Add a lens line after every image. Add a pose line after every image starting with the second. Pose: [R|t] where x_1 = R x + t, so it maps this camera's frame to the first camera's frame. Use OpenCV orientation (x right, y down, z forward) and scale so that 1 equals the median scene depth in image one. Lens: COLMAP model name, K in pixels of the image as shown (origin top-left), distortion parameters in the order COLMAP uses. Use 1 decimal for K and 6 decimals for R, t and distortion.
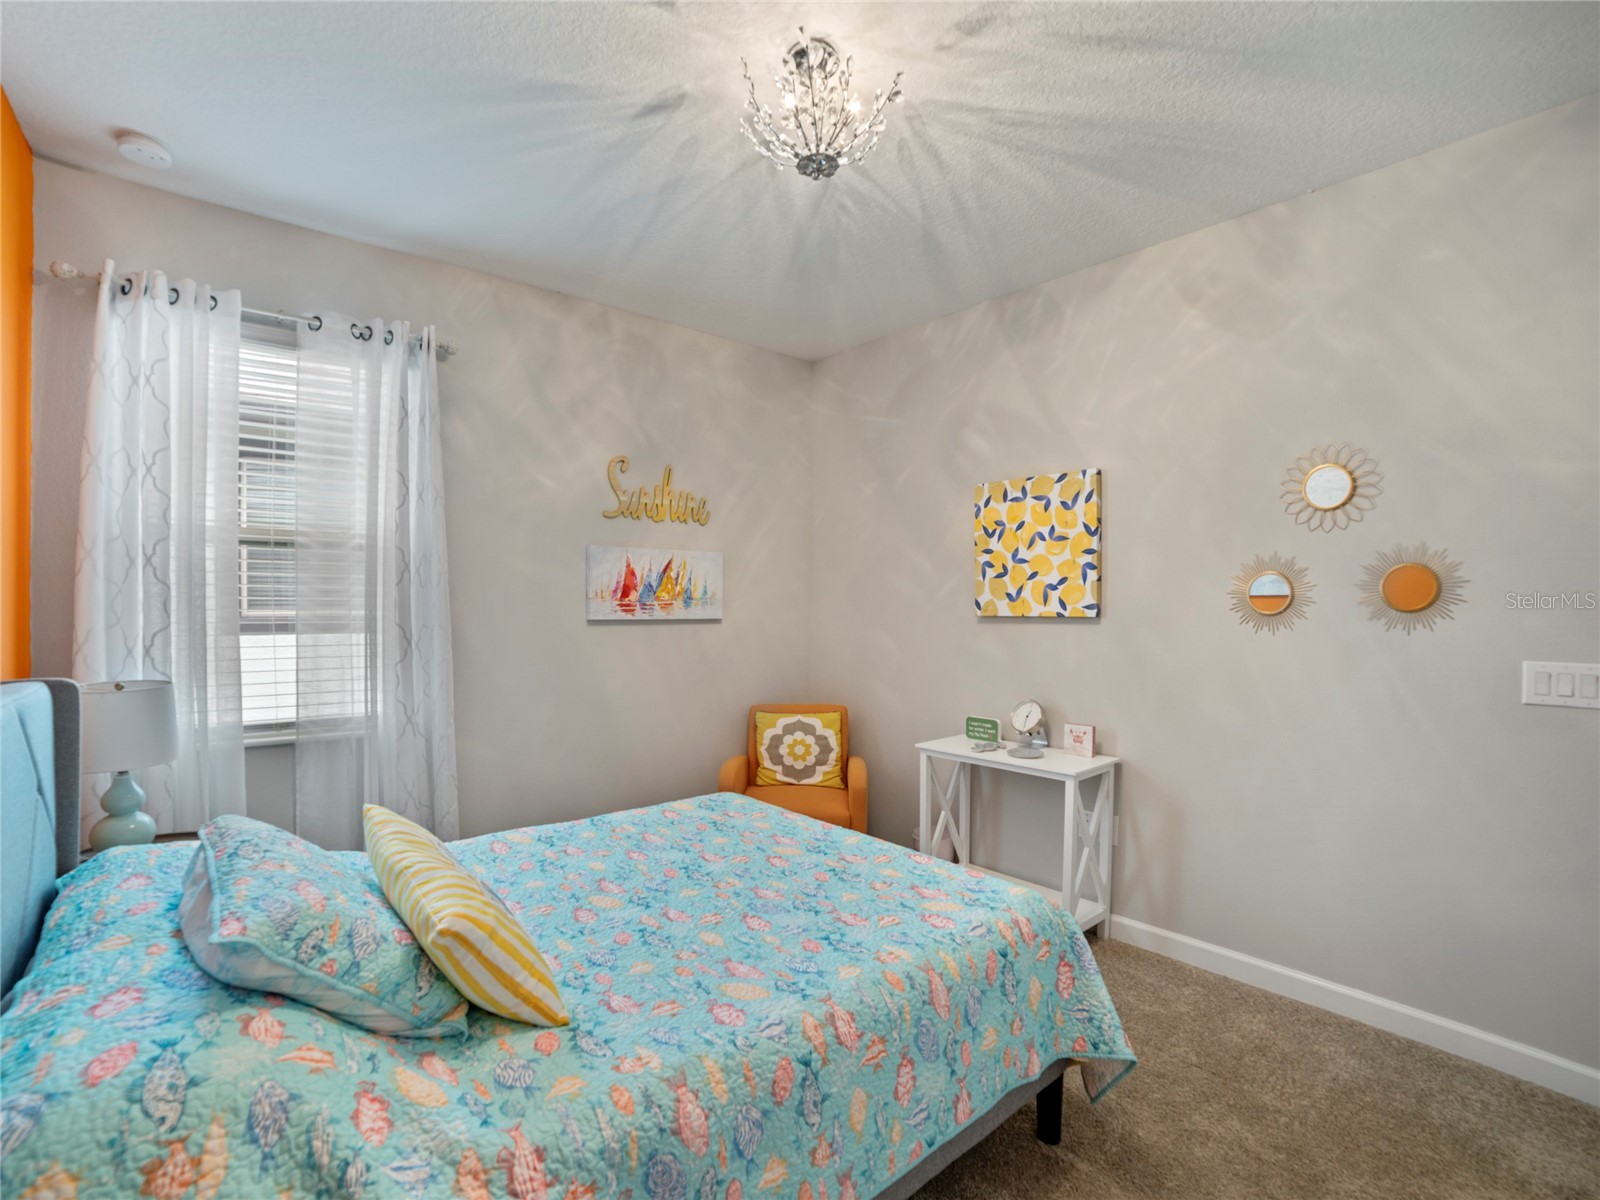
lens RADIAL K [[739.9, 0, 804.3], [0, 739.9, 614.6], [0, 0, 1]] dist [-0.095818, 0.033521]
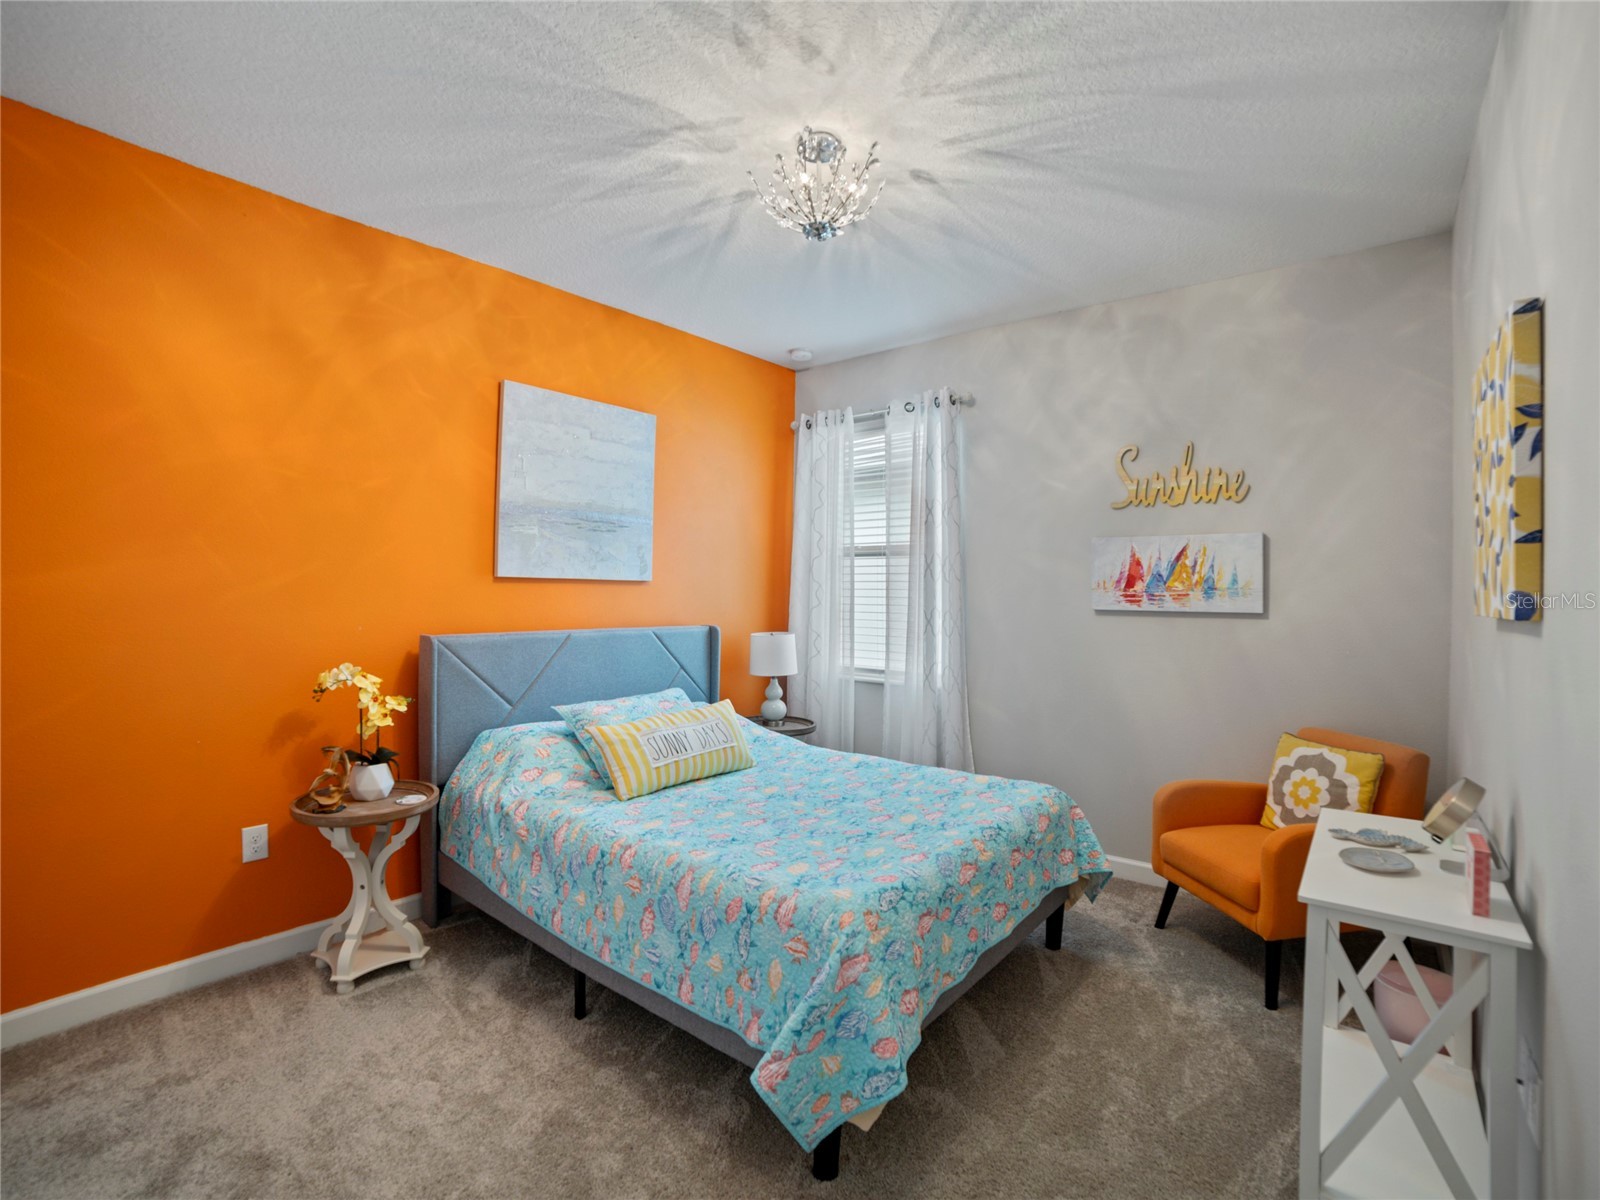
lens RADIAL K [[736.6, 0, 804.2], [0, 736.6, 588.7], [0, 0, 1]] dist [-0.114019, 0.039641]
pose [[0.187523, -0.008139, -0.982226, 0.615440], [-0.022086, 0.999678, -0.012501, -0.000626], [0.982012, 0.024037, 0.187283, 0.390514]]
